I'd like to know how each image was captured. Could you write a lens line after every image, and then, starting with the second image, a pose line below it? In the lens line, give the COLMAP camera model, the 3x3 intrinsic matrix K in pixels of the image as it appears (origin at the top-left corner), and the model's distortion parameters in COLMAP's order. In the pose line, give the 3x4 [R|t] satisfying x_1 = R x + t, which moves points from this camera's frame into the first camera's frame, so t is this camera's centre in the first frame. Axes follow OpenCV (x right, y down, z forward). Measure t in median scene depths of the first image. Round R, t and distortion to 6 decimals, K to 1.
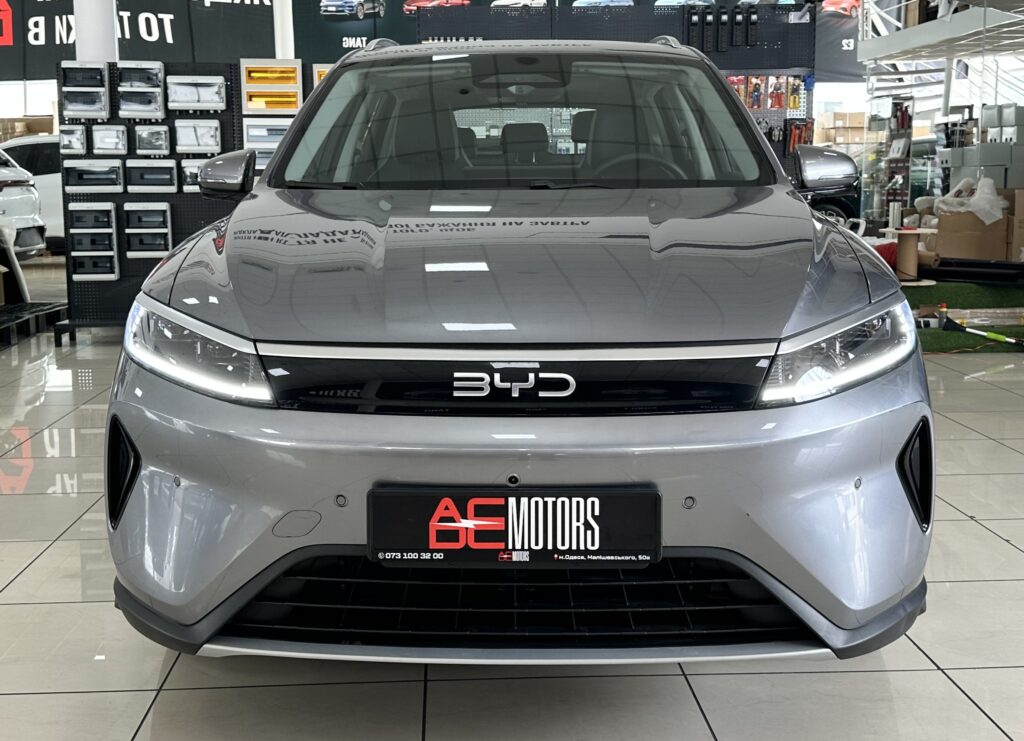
lens RADIAL K [[1172.1, 0, 510.6], [0, 1172.1, 291.4], [0, 0, 1]] dist [0.111556, -0.012596]
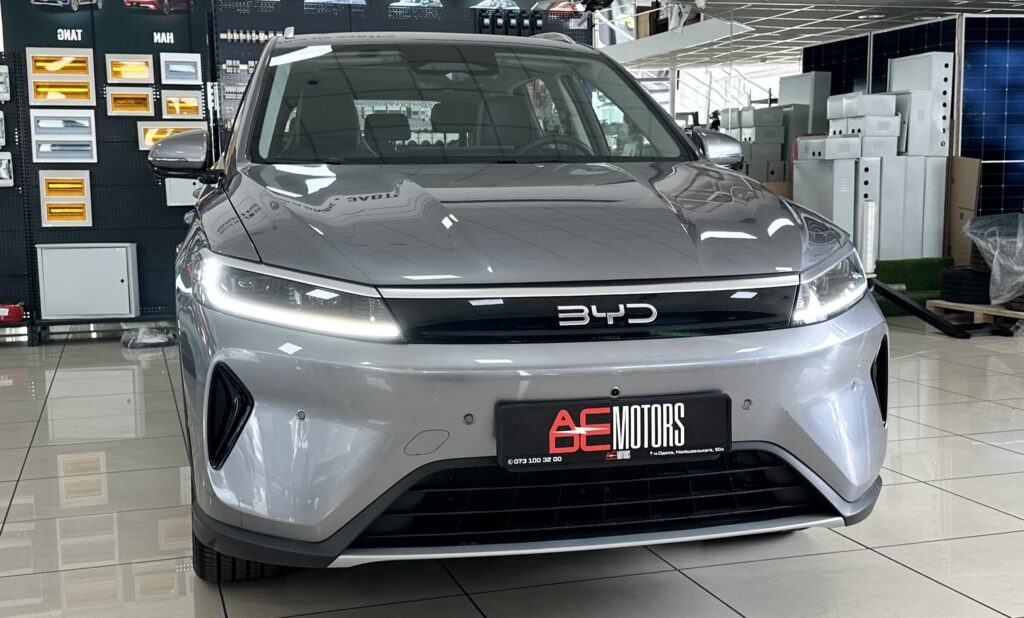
lens RADIAL K [[1179.3, 0, 512.0], [0, 1179.3, 309.0], [0, 0, 1]] dist [0.119050, -0.042850]
pose [[0.967707, -0.033447, 0.249849, -0.391606], [0.031401, 0.999433, 0.012172, 0.056443], [-0.250115, -0.003934, 0.968208, -0.138120]]
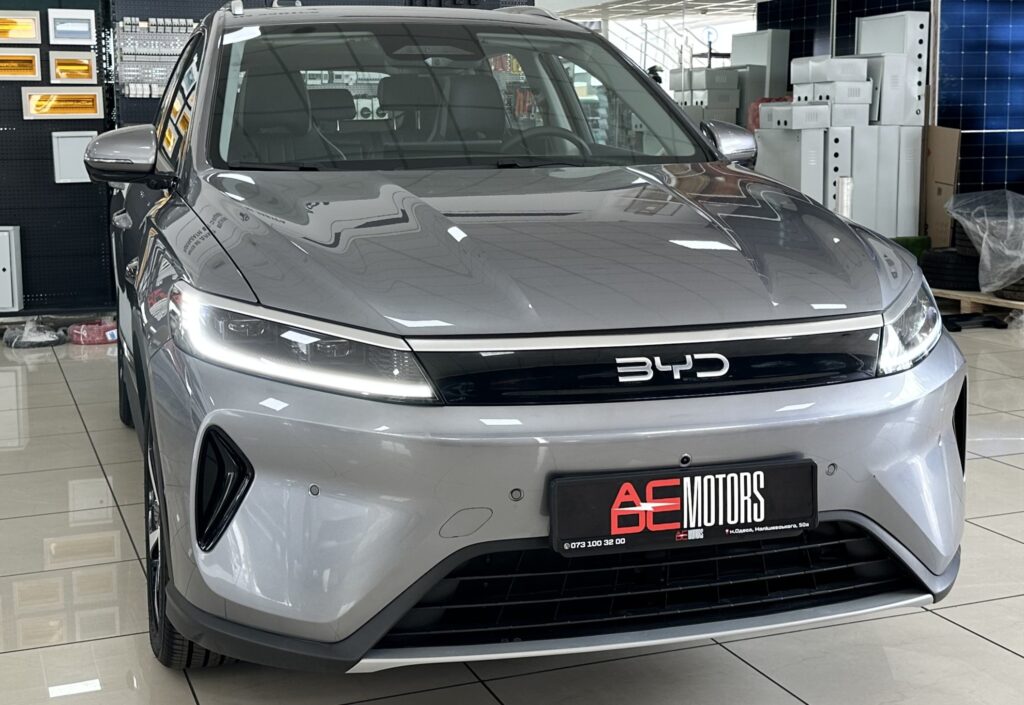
lens RADIAL K [[1302.6, 0, 475.0], [0, 1302.6, 258.8], [0, 0, 1]] dist [0.132244, -0.011279]
pose [[0.953536, -0.034129, 0.299341, -0.499065], [0.035089, 0.999382, 0.002168, -0.023119], [-0.299230, 0.008436, 0.954144, -0.033676]]
